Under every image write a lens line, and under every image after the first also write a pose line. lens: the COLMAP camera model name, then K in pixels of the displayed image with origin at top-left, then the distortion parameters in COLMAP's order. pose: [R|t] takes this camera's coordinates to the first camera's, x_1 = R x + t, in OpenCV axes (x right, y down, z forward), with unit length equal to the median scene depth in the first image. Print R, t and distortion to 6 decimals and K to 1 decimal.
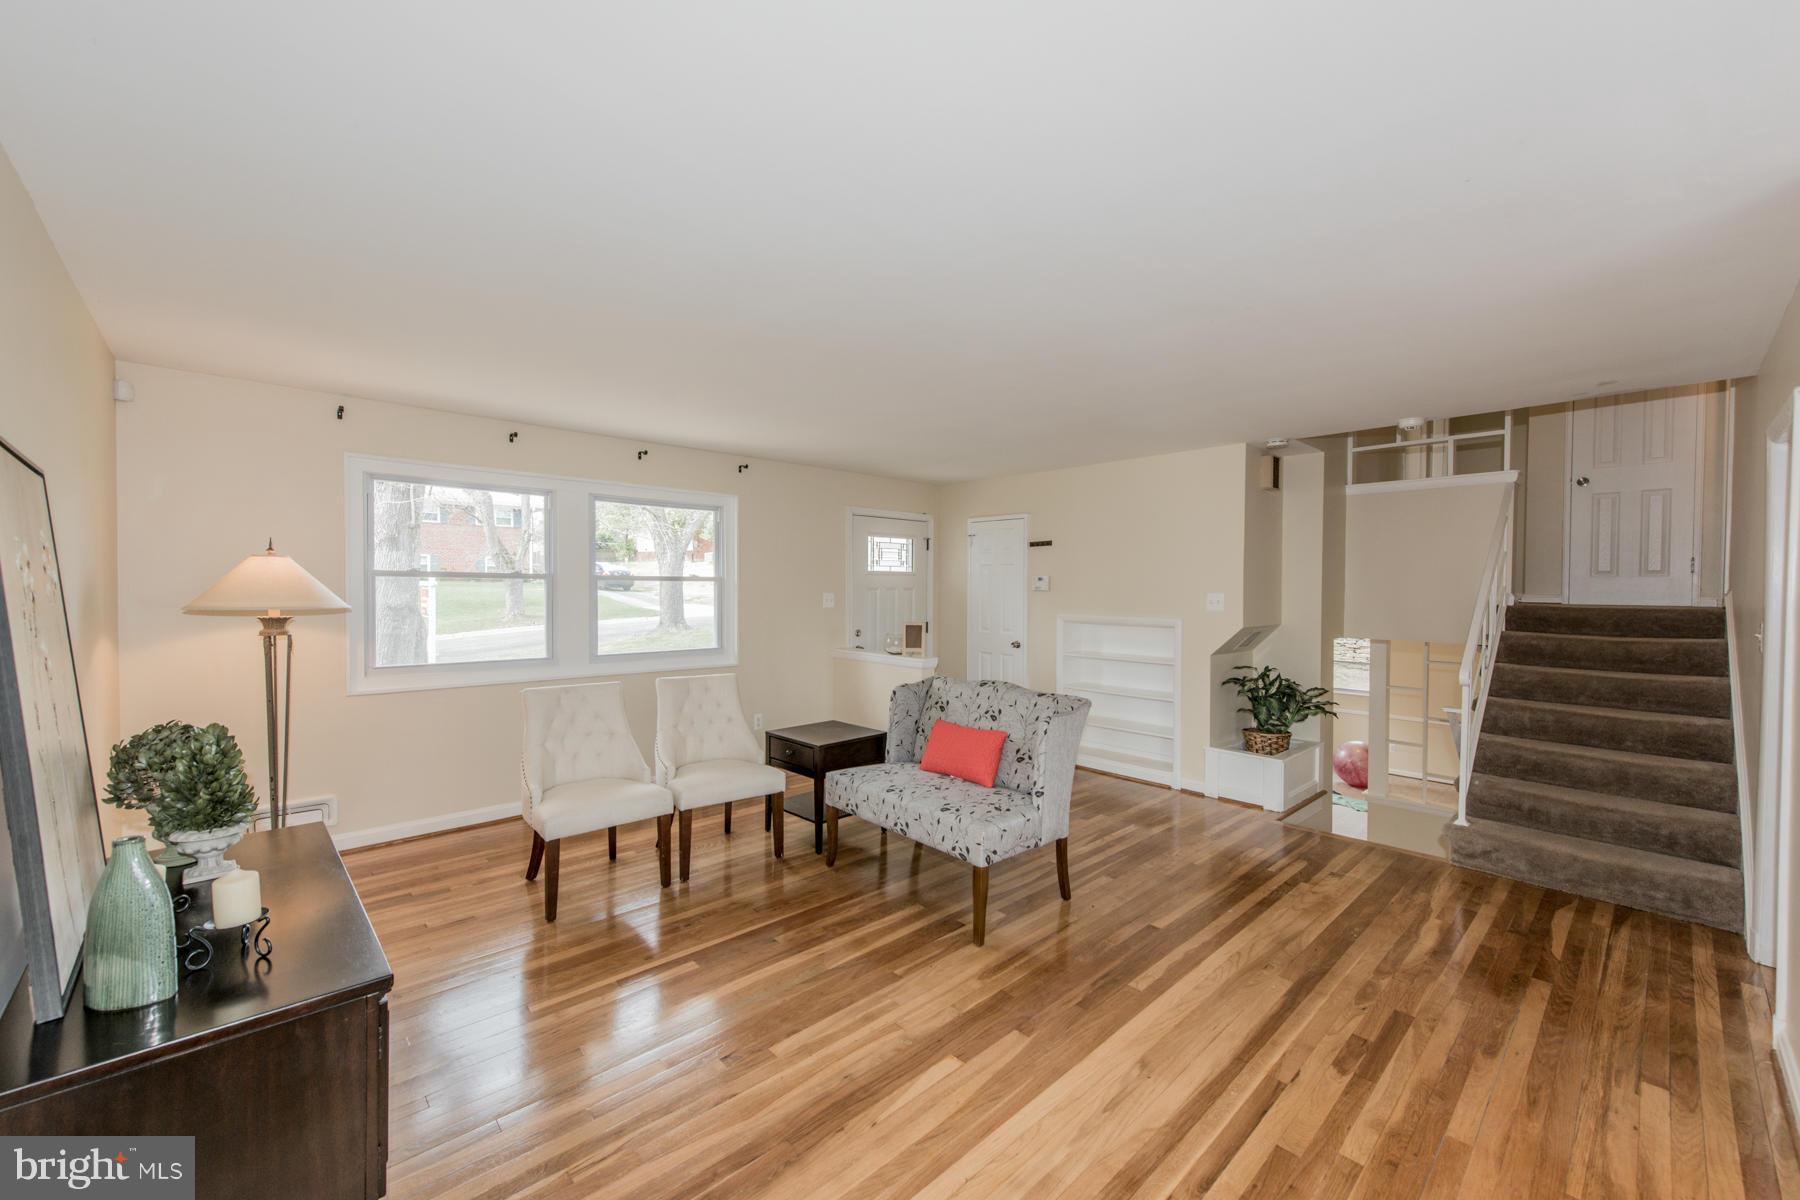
lens RADIAL K [[698.4, 0, 908.0], [0, 698.4, 604.7], [0, 0, 1]] dist [0.013671, 0.000292]
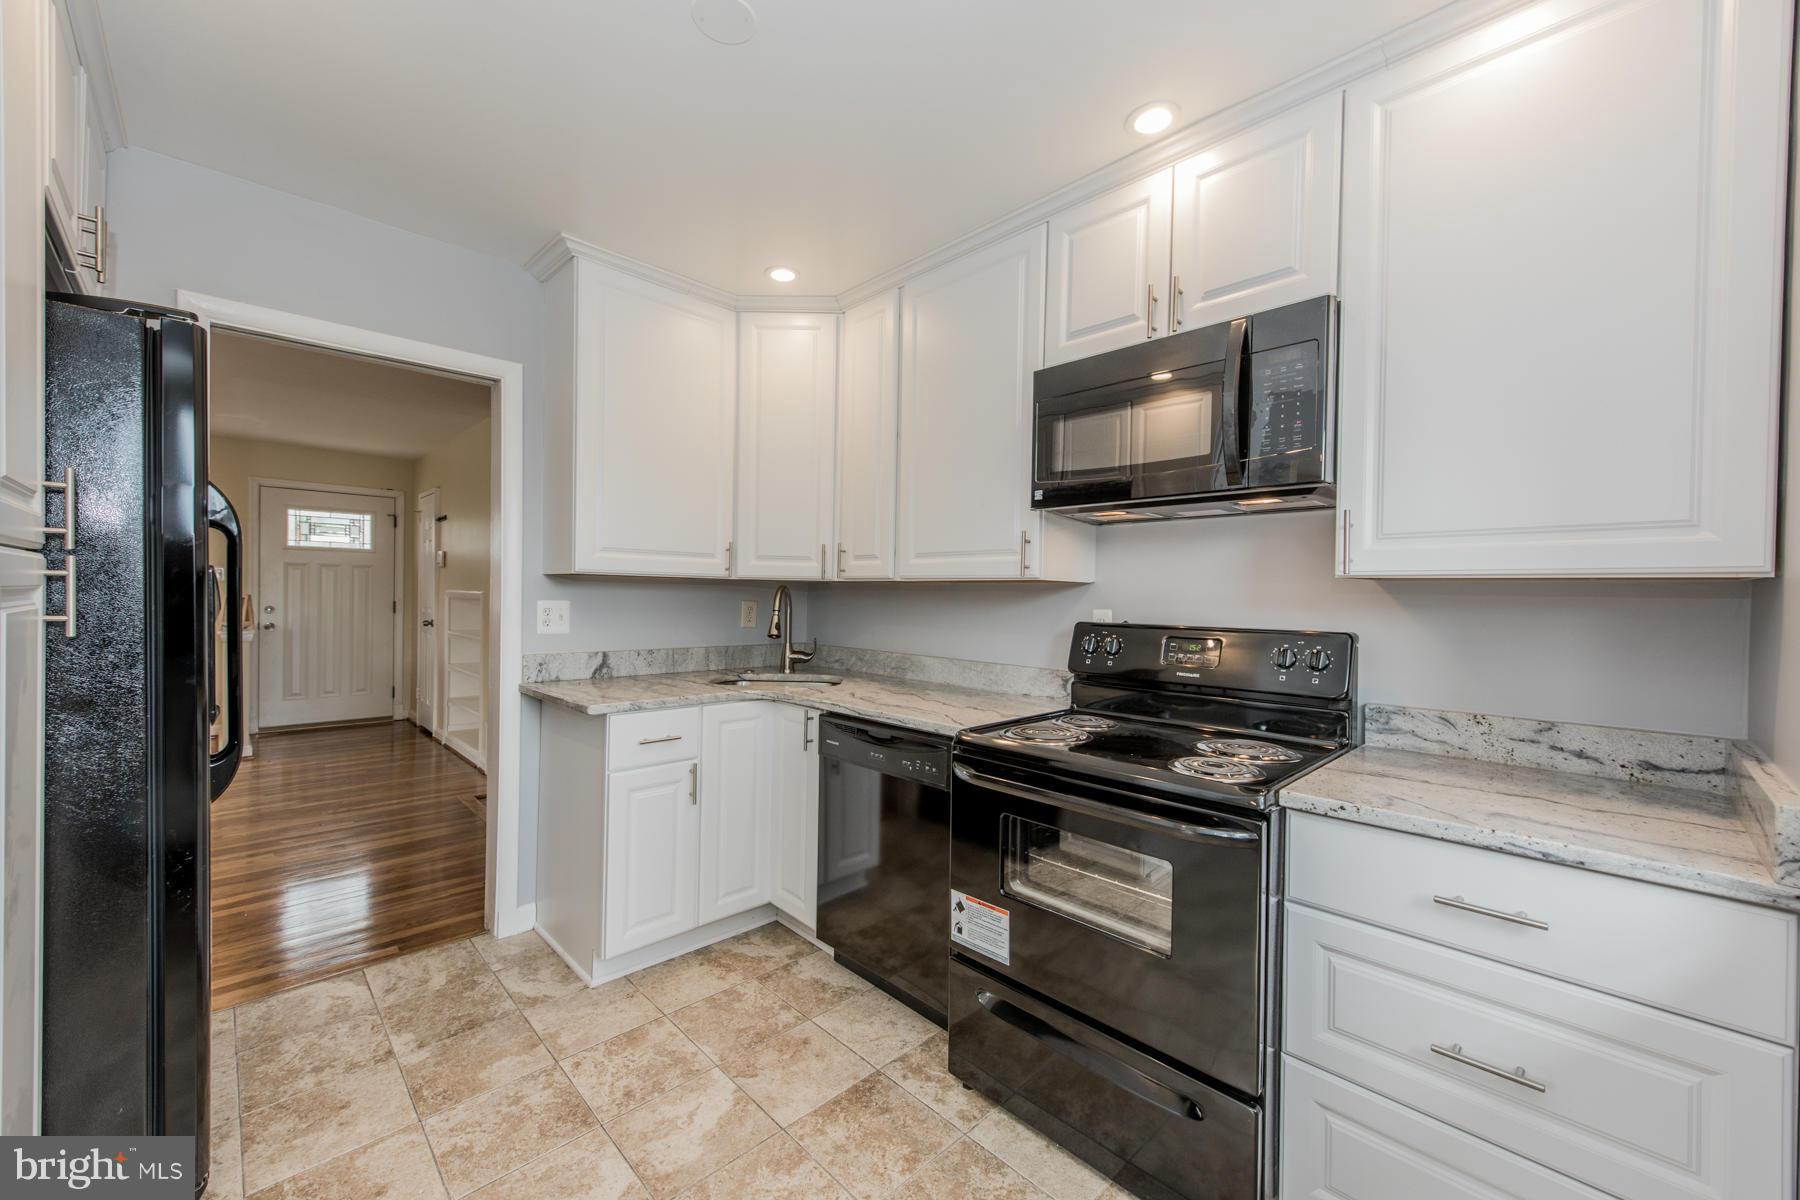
lens RADIAL K [[698.4, 0, 908.0], [0, 698.4, 604.7], [0, 0, 1]] dist [0.013671, 0.000292]
pose [[0.999386, 0.009297, 0.033788, 0.976848], [-0.009105, 0.999942, -0.005823, 0.039015], [-0.033840, 0.005511, 0.999412, 0.006094]]
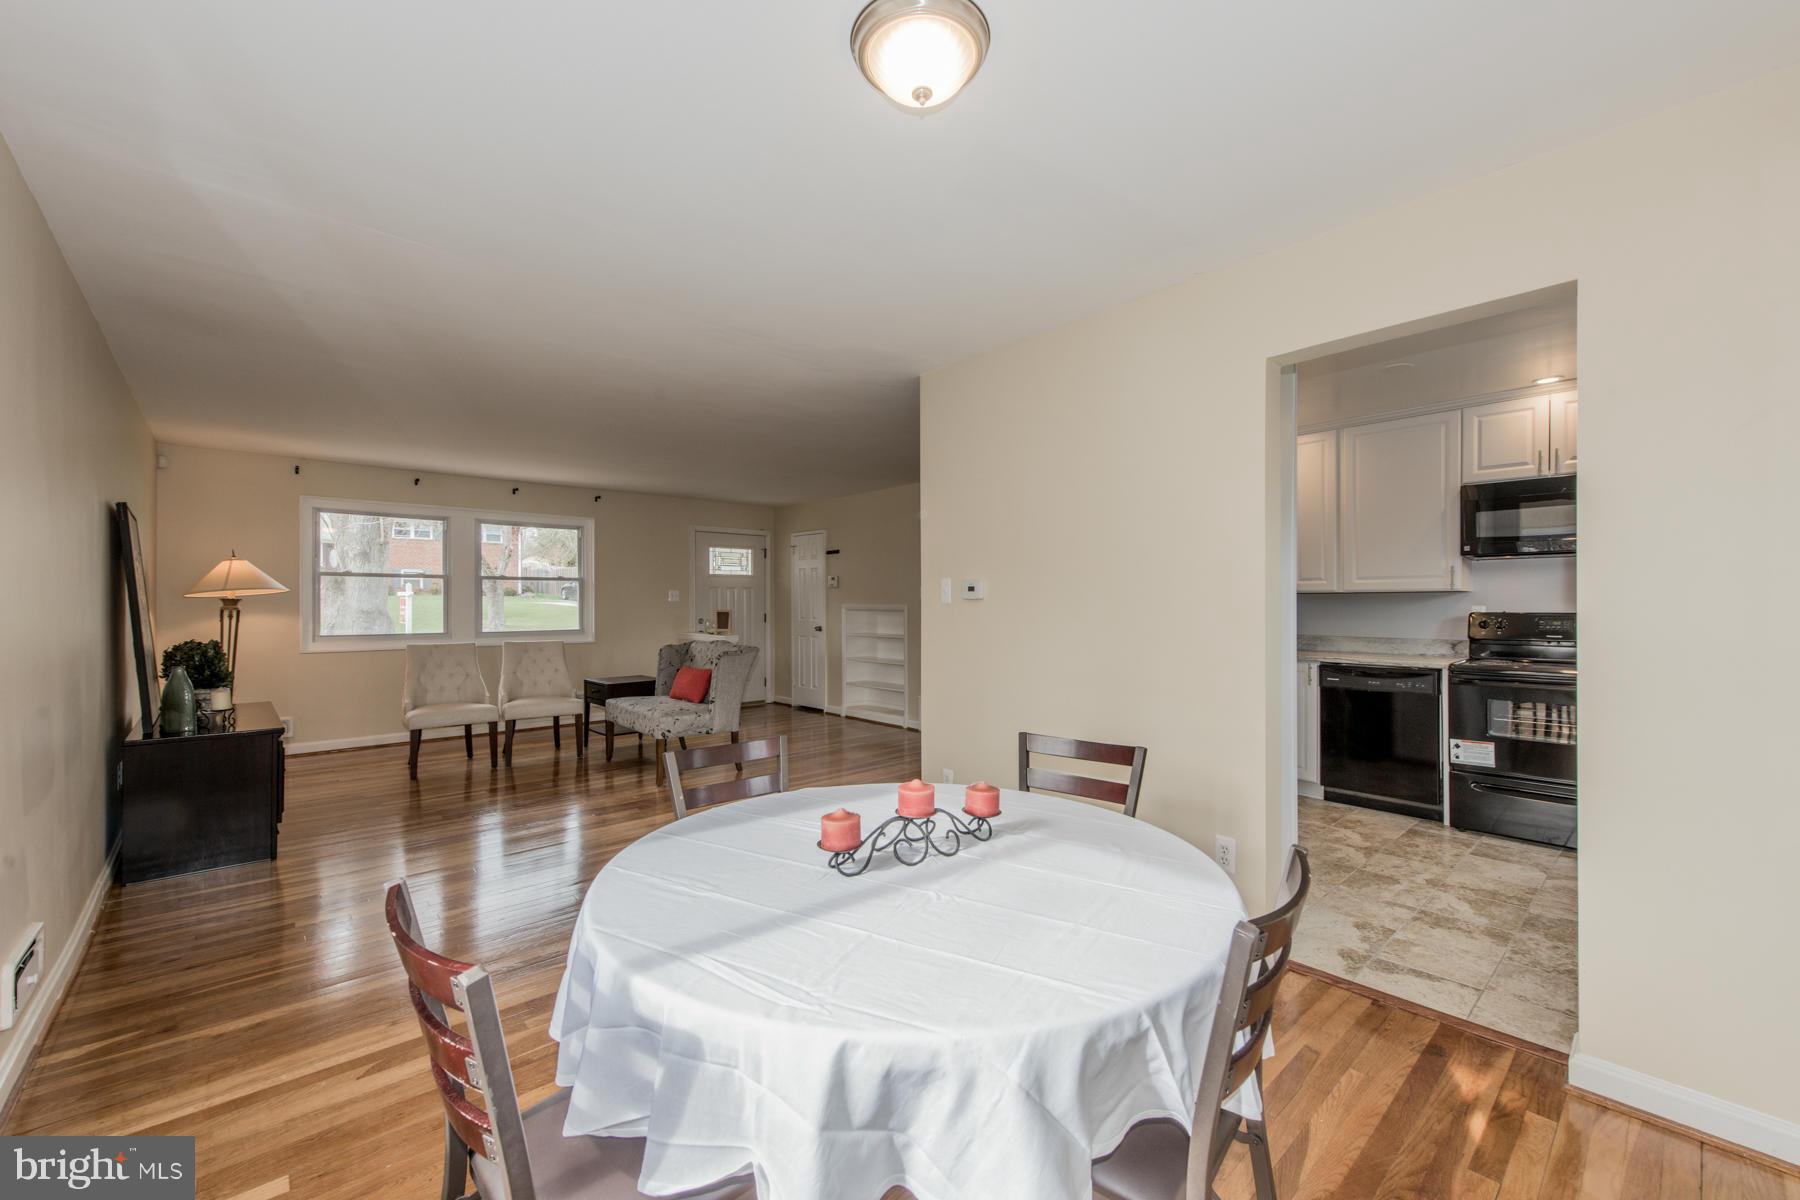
lens RADIAL K [[707.7, 0, 912.4], [0, 707.7, 606.4], [0, 0, 1]] dist [0.003652, 0.000331]
pose [[0.999967, -0.007189, -0.003804, 0.419703], [0.007122, 0.999826, -0.017268, 0.048958], [0.003927, 0.017241, 0.999844, -0.418044]]
